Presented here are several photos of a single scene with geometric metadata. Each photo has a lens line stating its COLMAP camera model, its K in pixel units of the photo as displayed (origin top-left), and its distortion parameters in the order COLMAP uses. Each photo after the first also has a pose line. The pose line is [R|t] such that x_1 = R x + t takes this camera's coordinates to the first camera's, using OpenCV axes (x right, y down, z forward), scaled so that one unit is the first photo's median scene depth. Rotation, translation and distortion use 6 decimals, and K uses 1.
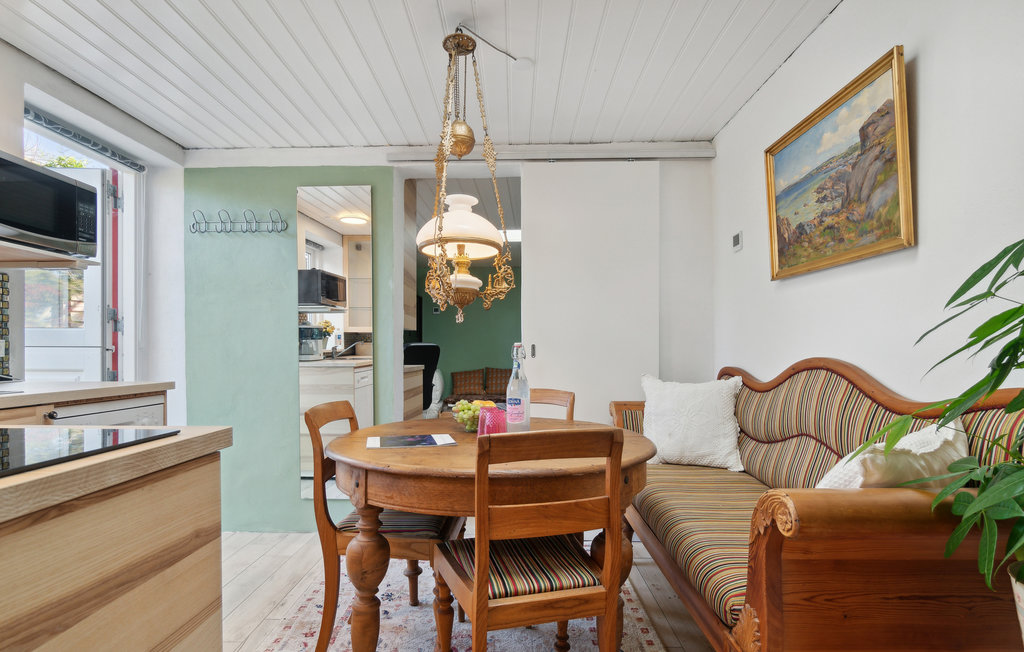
lens RADIAL K [[483.9, 0, 510.1], [0, 483.9, 347.6], [0, 0, 1]] dist [-0.000079, 0.000000]
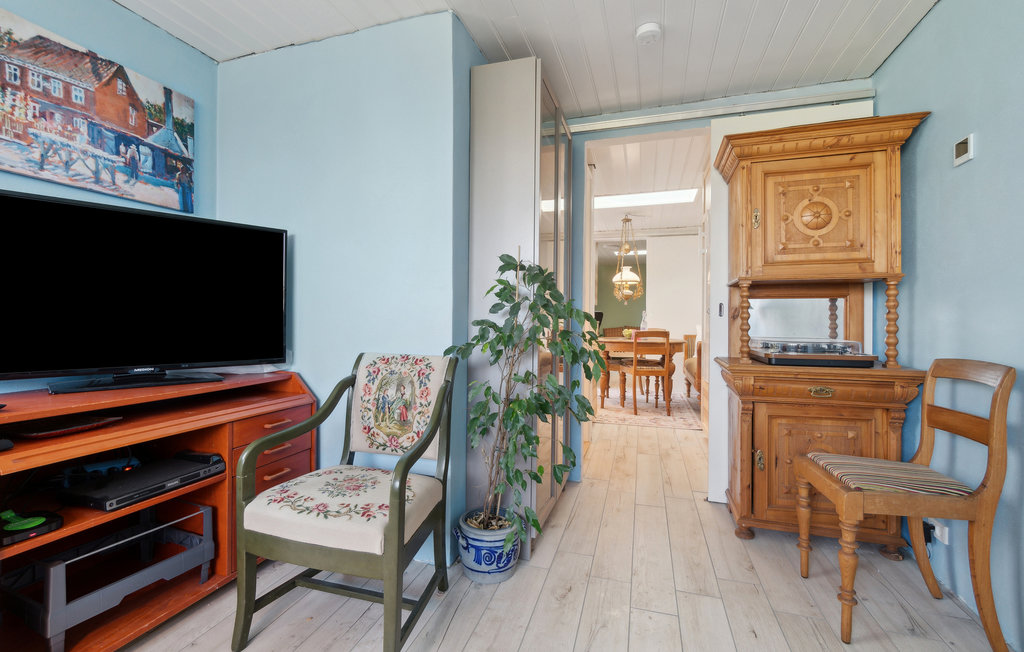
lens RADIAL K [[468.6, 0, 487.3], [0, 468.6, 312.5], [0, 0, 1]] dist [-0.002804, -0.000740]
pose [[0.953701, 0.011331, -0.300544, -0.044019], [-0.012903, 0.999911, -0.003244, 0.023443], [0.300481, 0.006972, 0.953762, -2.307264]]
